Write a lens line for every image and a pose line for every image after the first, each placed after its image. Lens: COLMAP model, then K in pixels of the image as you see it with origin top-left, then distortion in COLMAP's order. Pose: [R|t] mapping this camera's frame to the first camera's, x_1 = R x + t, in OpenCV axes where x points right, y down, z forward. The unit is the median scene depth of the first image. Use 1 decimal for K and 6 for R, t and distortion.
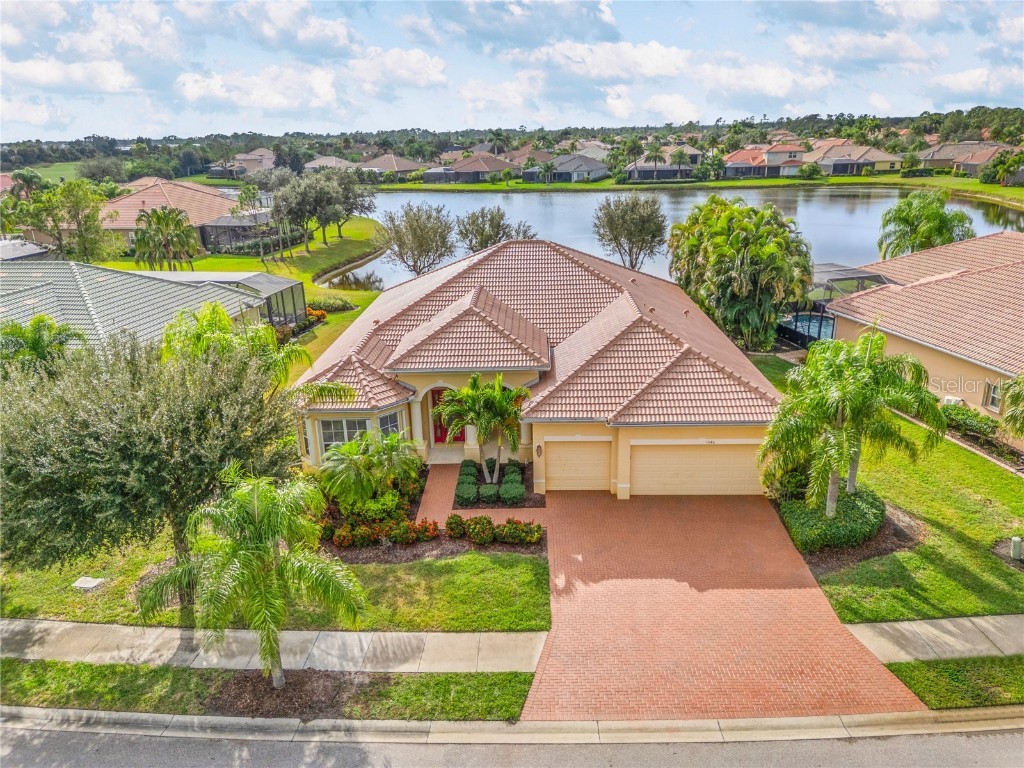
lens RADIAL K [[713.8, 0, 512.0], [0, 713.8, 384.0], [0, 0, 1]] dist [0.071779, -0.070374]
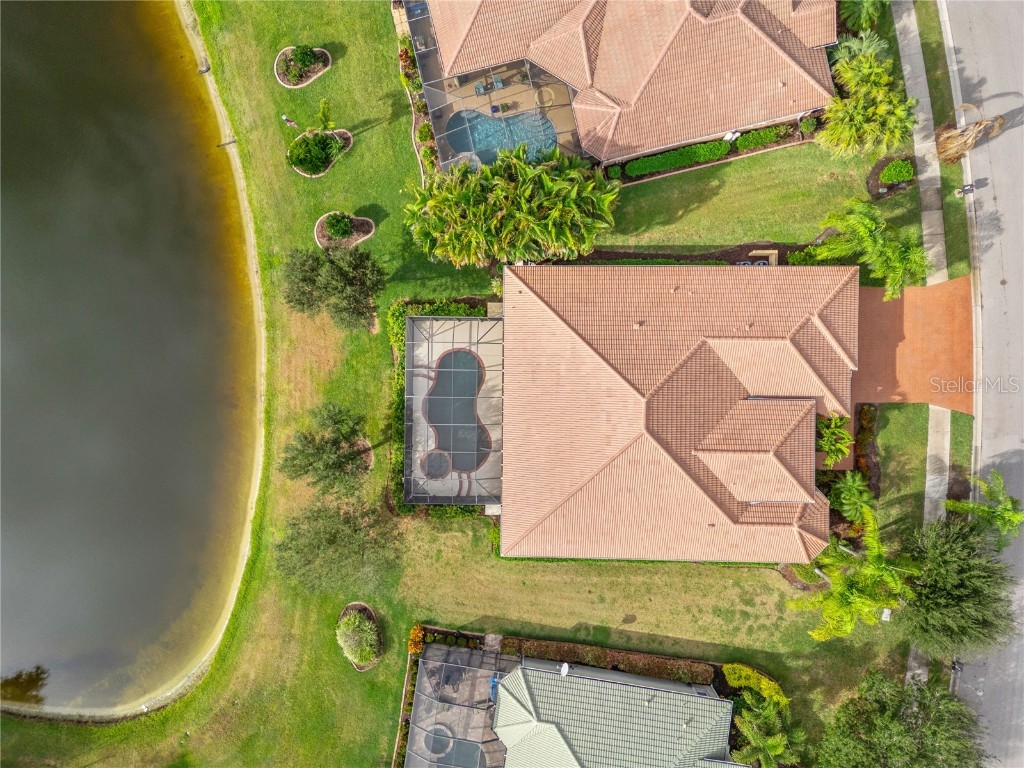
lens RADIAL K [[713.8, 0, 512.0], [0, 713.8, 384.0], [0, 0, 1]] dist [0.071779, -0.070374]
pose [[-0.018771, -0.999535, 0.024046, 0.056852], [0.354632, 0.015830, 0.934872, -1.643369], [-0.934817, 0.026076, 0.354170, 0.955509]]
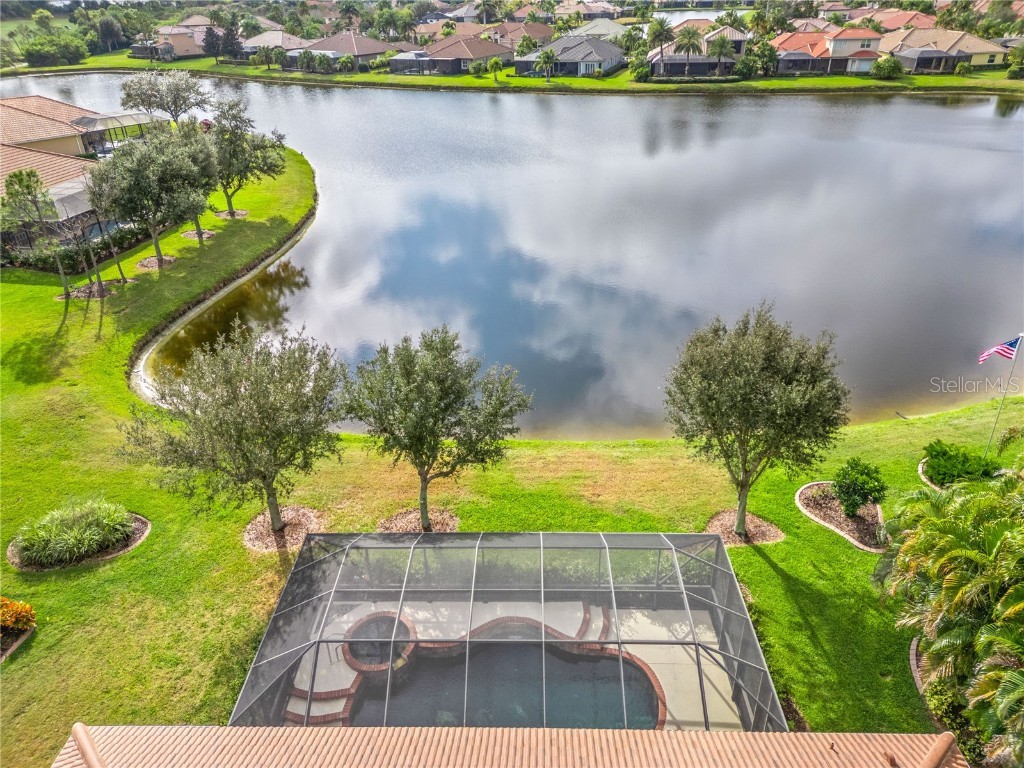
lens RADIAL K [[718.5, 0, 512.0], [0, 718.5, 384.0], [0, 0, 1]] dist [0.046722, -0.030100]
pose [[0.999960, 0.003315, 0.008358, 0.036134], [-0.004695, 0.985282, 0.170875, -0.537098], [-0.007669, -0.170907, 0.985257, 1.048705]]
